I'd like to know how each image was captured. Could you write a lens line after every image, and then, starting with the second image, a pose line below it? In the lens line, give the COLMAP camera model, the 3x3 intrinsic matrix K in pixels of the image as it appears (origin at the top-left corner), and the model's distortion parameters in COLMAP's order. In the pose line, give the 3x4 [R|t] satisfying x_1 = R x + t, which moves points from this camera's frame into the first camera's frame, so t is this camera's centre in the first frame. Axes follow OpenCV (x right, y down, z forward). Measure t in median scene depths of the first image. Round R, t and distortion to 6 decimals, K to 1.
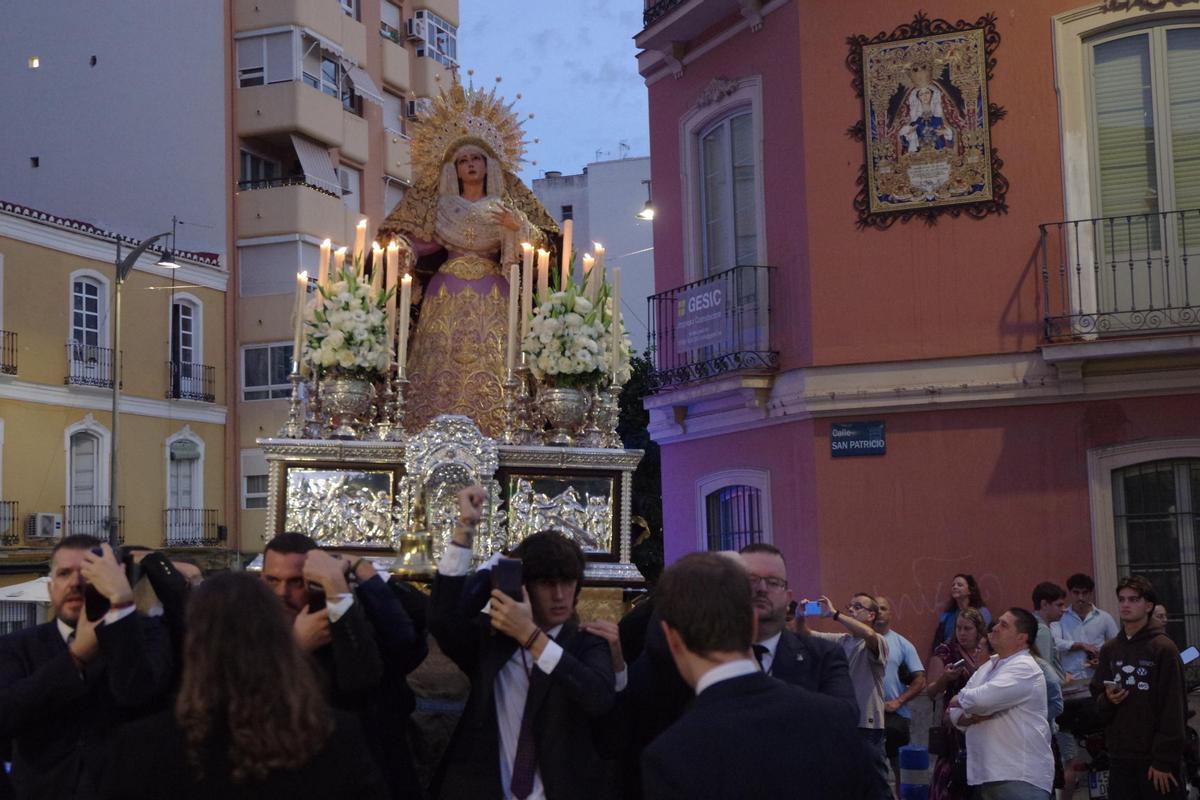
lens RADIAL K [[1803.1, 0, 600.0], [0, 1803.1, 400.0], [0, 0, 1]] dist [-0.063118, 0.000165]
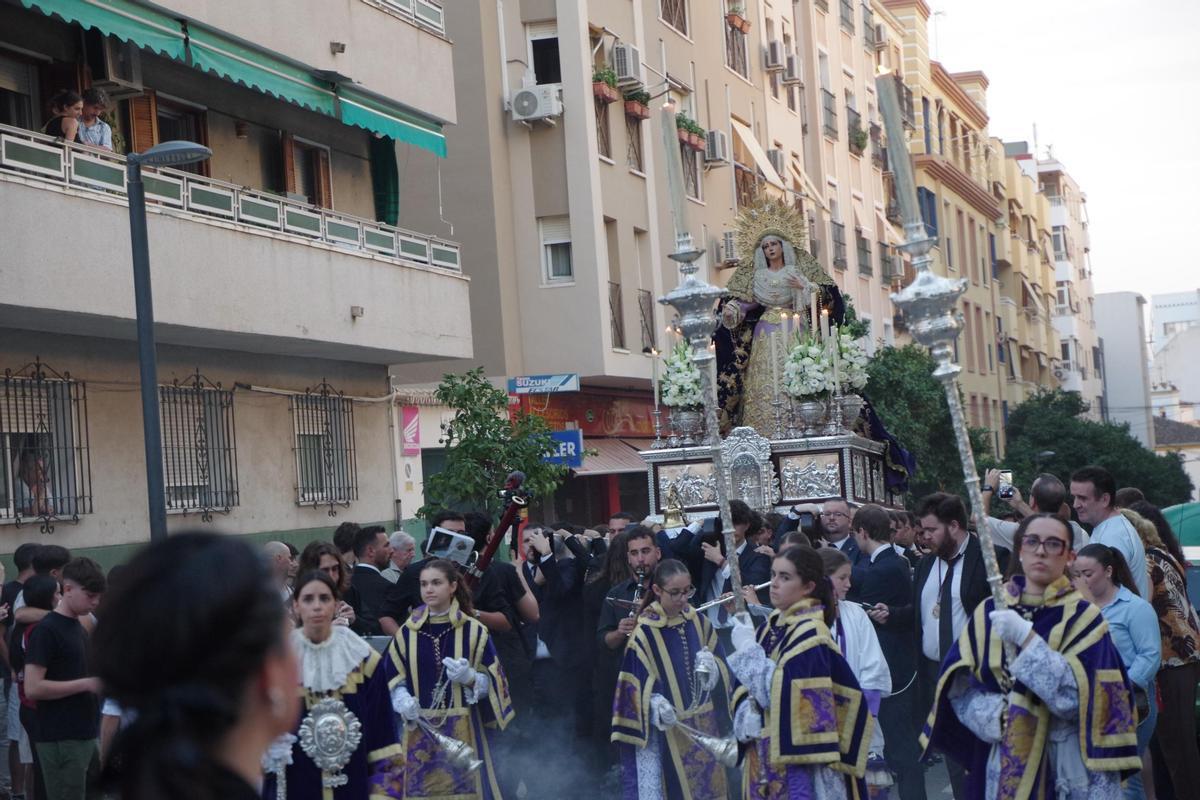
lens RADIAL K [[2459.4, 0, 600.0], [0, 2459.4, 400.0], [0, 0, 1]] dist [-0.003072, 0.081694]
pose [[0.935675, -0.108149, -0.335882, 0.580503], [0.133771, 0.989538, 0.054030, -0.161333], [0.326525, -0.095486, 0.940353, -1.254990]]
